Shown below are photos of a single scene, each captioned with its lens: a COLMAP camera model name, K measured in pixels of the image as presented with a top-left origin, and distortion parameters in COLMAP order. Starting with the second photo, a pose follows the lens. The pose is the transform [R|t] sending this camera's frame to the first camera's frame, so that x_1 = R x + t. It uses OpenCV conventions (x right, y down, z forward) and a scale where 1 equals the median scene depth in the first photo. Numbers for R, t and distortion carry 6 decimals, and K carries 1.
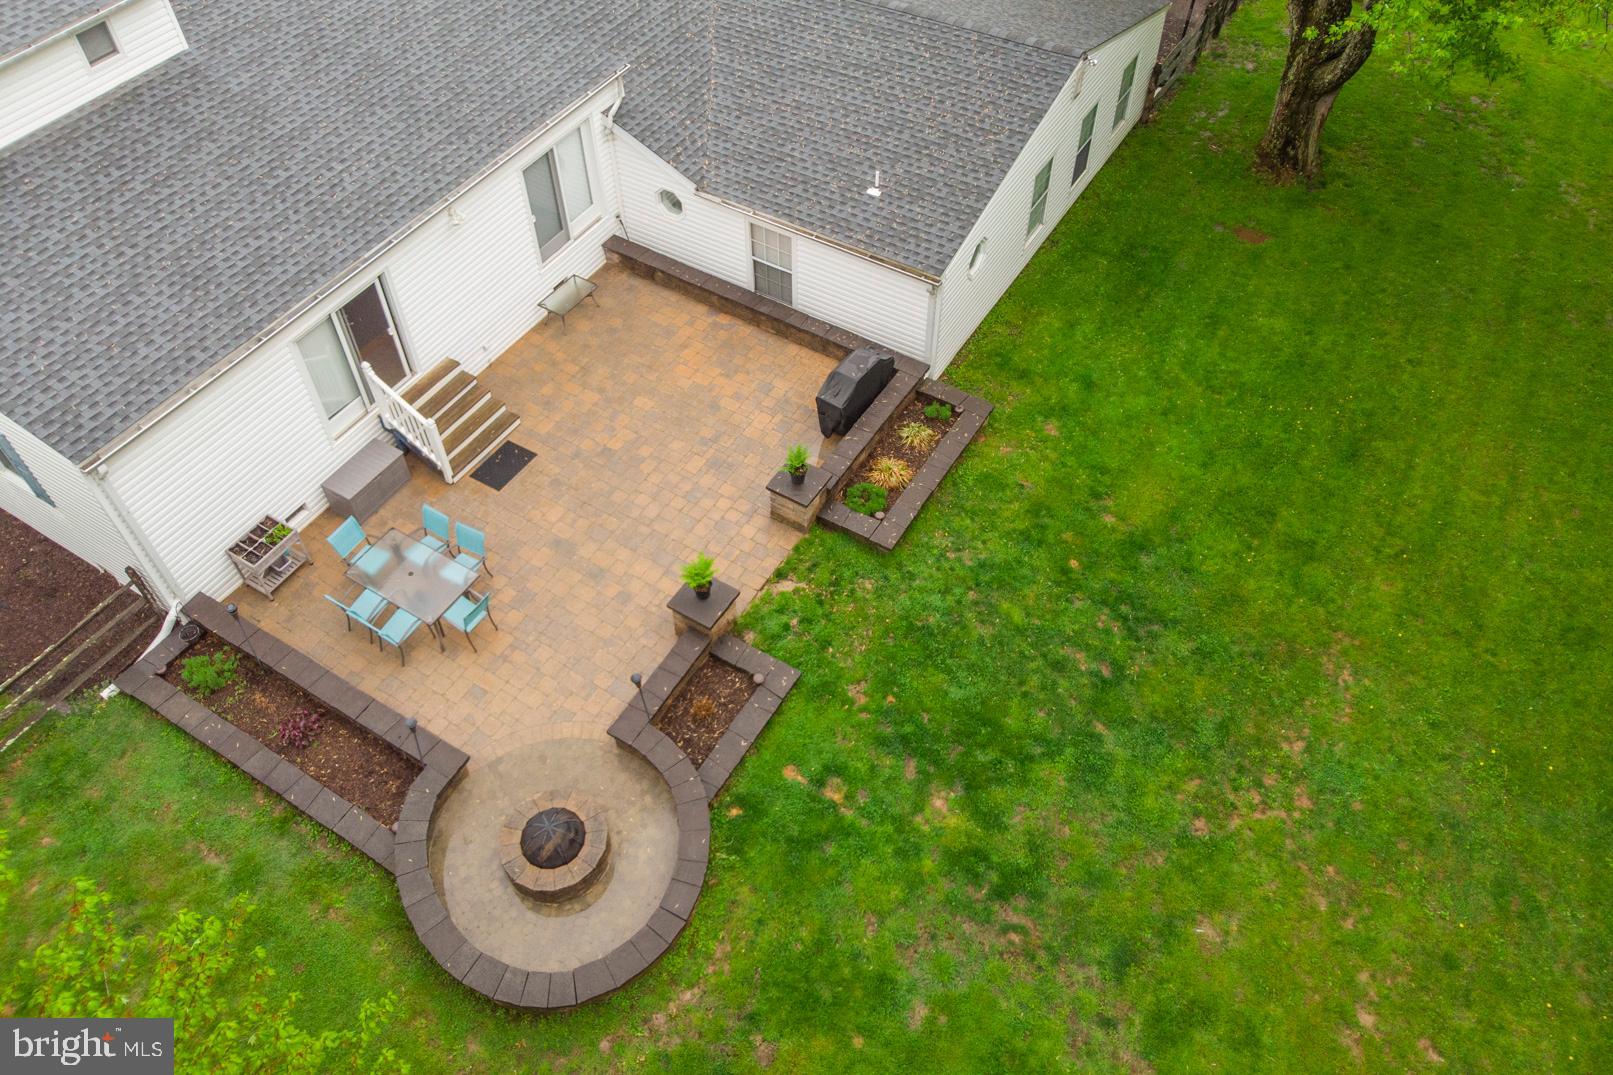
lens RADIAL K [[1181.3, 0, 798.9], [0, 1181.3, 487.4], [0, 0, 1]] dist [0.008732, 0.002141]
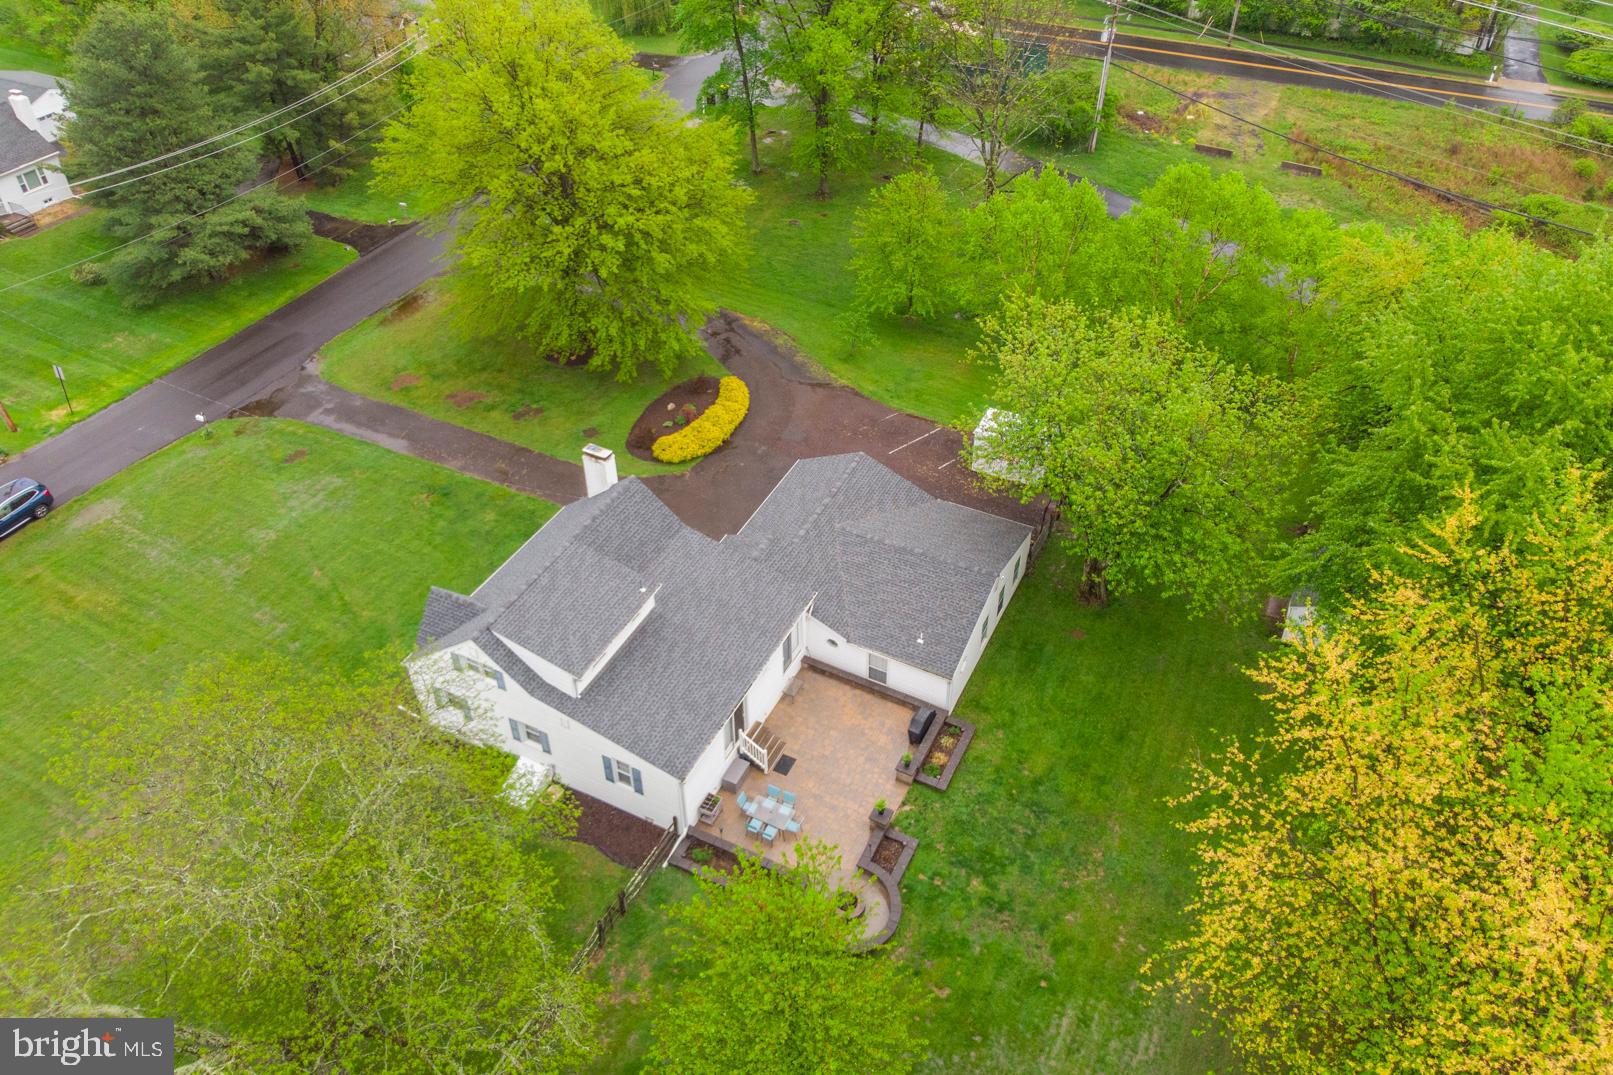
lens RADIAL K [[1197.1, 0, 800.4], [0, 1197.1, 479.5], [0, 0, 1]] dist [0.079282, -0.220735]
pose [[0.996503, -0.048737, 0.067865, -0.385392], [0.060340, 0.981618, -0.181066, -0.159409], [-0.057793, 0.184528, 0.981127, -1.712631]]
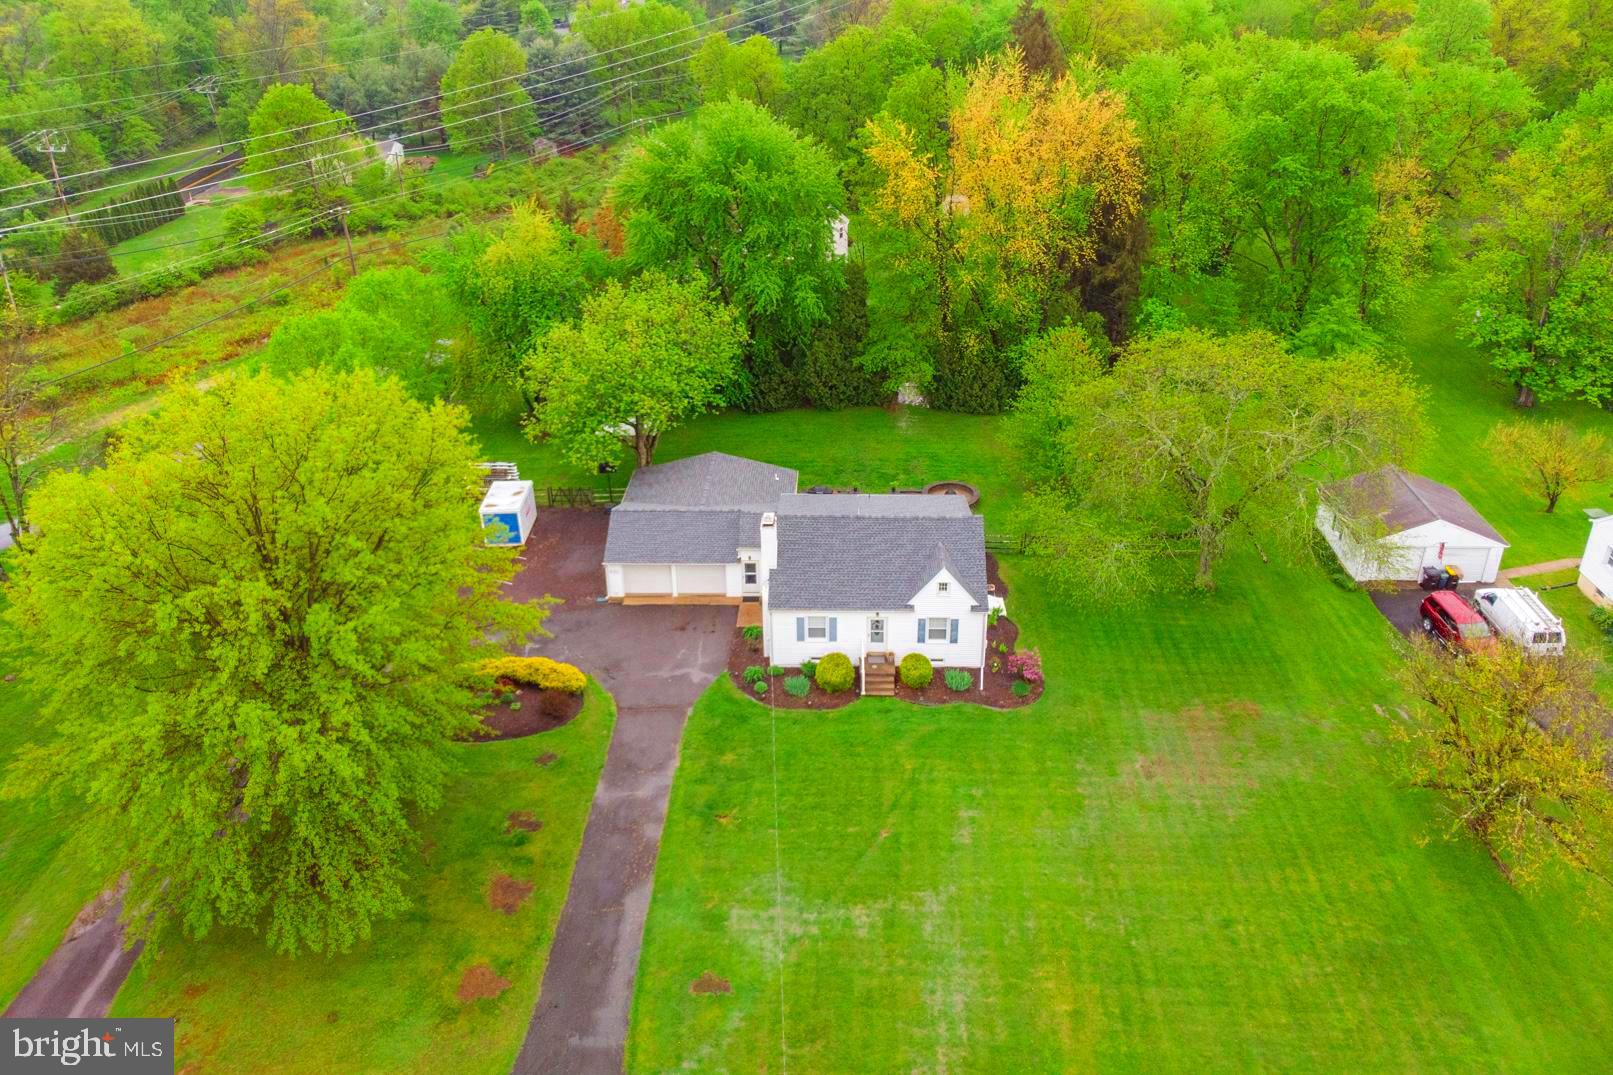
lens RADIAL K [[1181.3, 0, 798.9], [0, 1181.3, 487.4], [0, 0, 1]] dist [0.008732, 0.002141]
pose [[-0.491371, -0.369340, 0.788760, -3.323679], [0.666593, 0.423383, 0.613516, -2.817673], [-0.560543, 0.827245, 0.038161, 0.938444]]
